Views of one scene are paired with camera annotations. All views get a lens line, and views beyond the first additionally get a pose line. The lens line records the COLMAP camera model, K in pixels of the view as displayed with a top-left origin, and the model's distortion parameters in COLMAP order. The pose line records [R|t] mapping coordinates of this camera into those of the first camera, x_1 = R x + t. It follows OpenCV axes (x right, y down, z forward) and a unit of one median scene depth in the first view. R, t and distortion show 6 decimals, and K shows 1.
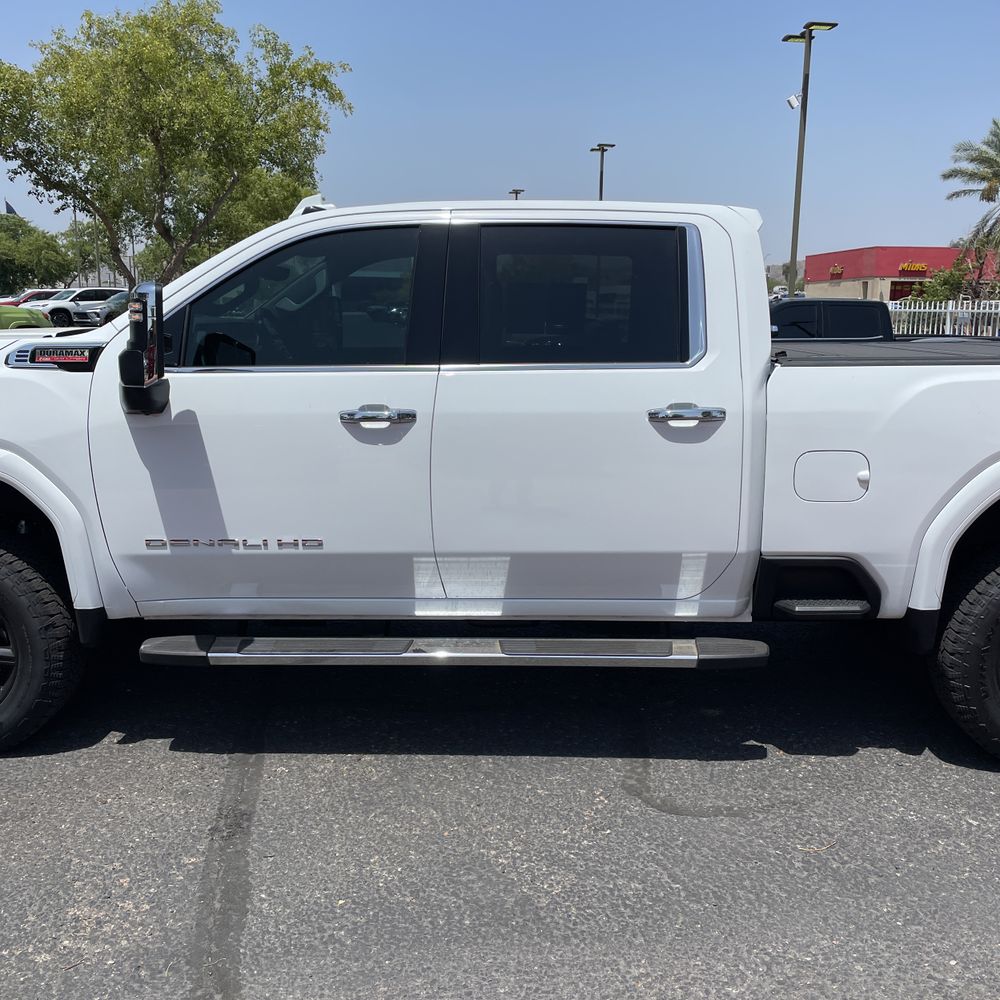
lens RADIAL K [[1024.7, 0, 502.0], [0, 1024.7, 499.7], [0, 0, 1]] dist [0.045164, 0.000000]
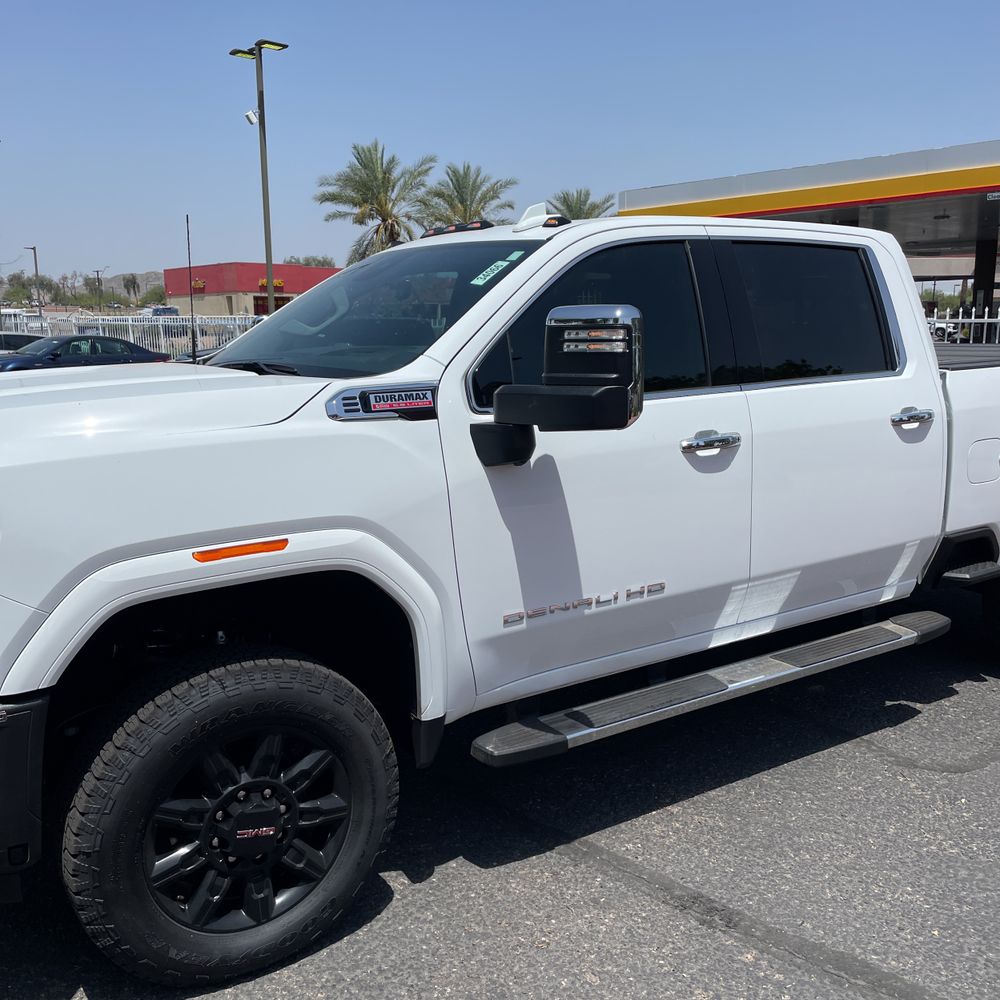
lens RADIAL K [[1024.7, 0, 504.6], [0, 1024.7, 509.6], [0, 0, 1]] dist [0.045164, 0.000000]
pose [[0.814704, -0.119971, 0.567330, -0.778600], [0.122088, 0.991922, 0.034435, -0.072265], [-0.566879, 0.041210, 0.822770, 0.315300]]
